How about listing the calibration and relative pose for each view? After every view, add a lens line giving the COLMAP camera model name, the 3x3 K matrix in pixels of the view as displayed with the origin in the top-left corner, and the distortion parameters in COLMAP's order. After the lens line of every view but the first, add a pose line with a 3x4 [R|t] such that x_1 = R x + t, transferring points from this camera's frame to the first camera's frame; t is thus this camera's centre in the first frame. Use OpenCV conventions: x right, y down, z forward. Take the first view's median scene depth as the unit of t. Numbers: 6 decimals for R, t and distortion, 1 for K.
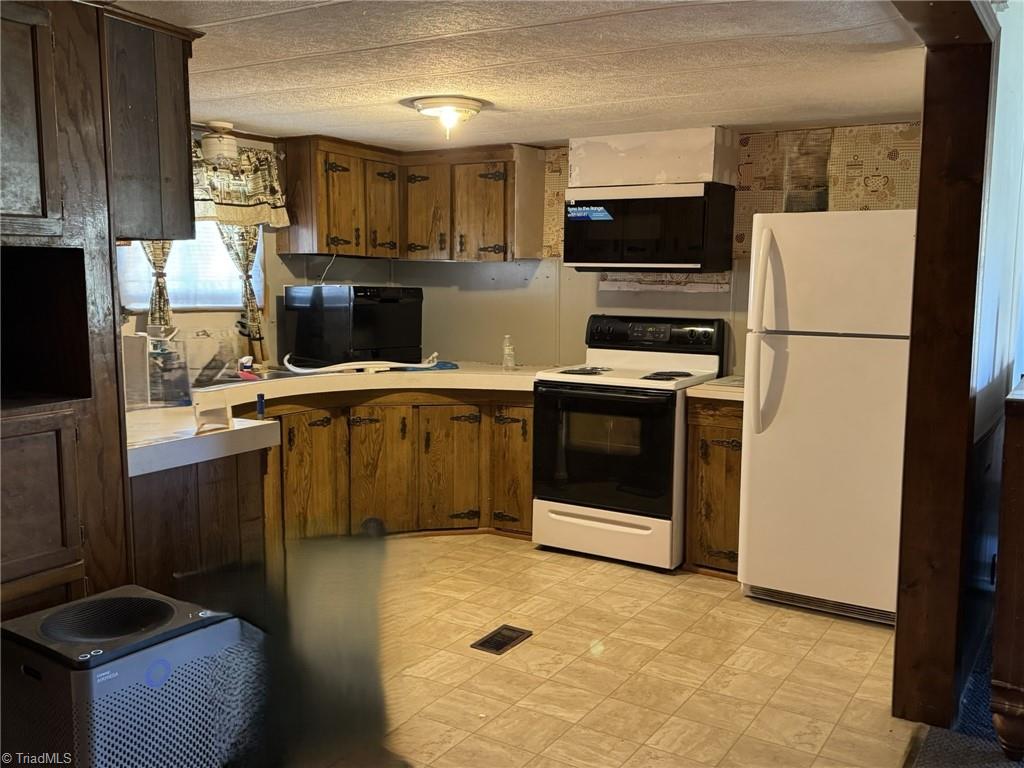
lens RADIAL K [[948.9, 0, 517.3], [0, 948.9, 382.3], [0, 0, 1]] dist [0.221923, -0.506951]
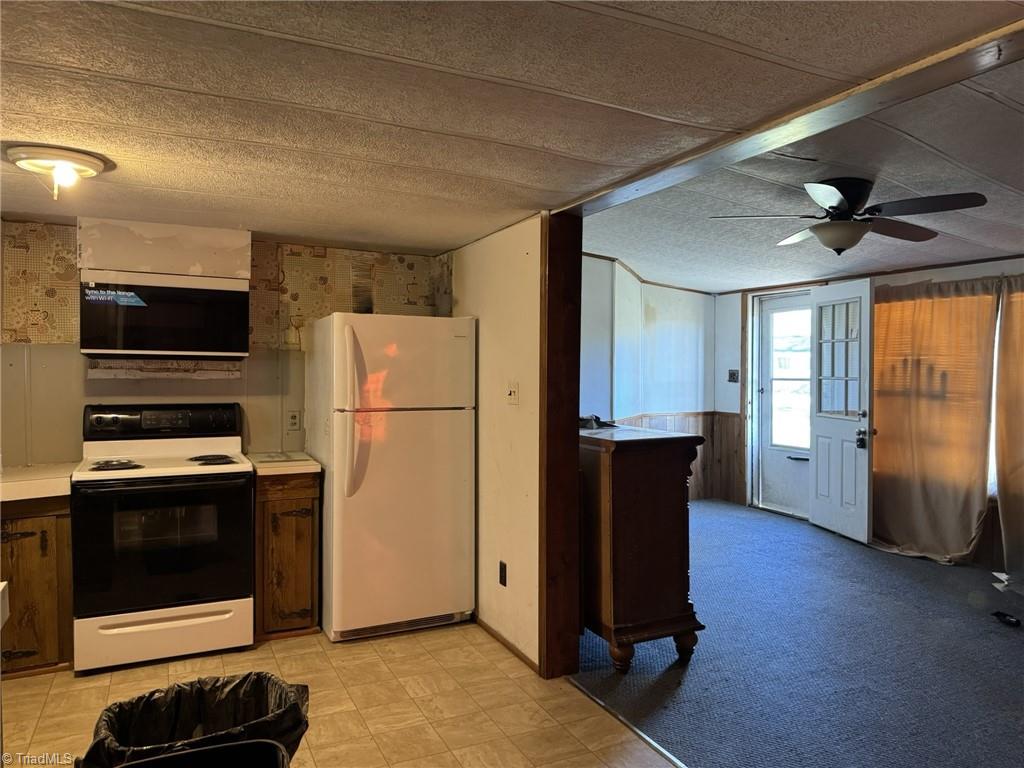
lens RADIAL K [[726.5, 0, 557.0], [0, 726.5, 382.5], [0, 0, 1]] dist [0.000983, -0.005572]
pose [[0.515256, -0.022782, 0.856734, -0.325407], [0.096416, 0.994842, -0.031531, -0.029554], [-0.851596, 0.098849, 0.514795, 0.275595]]
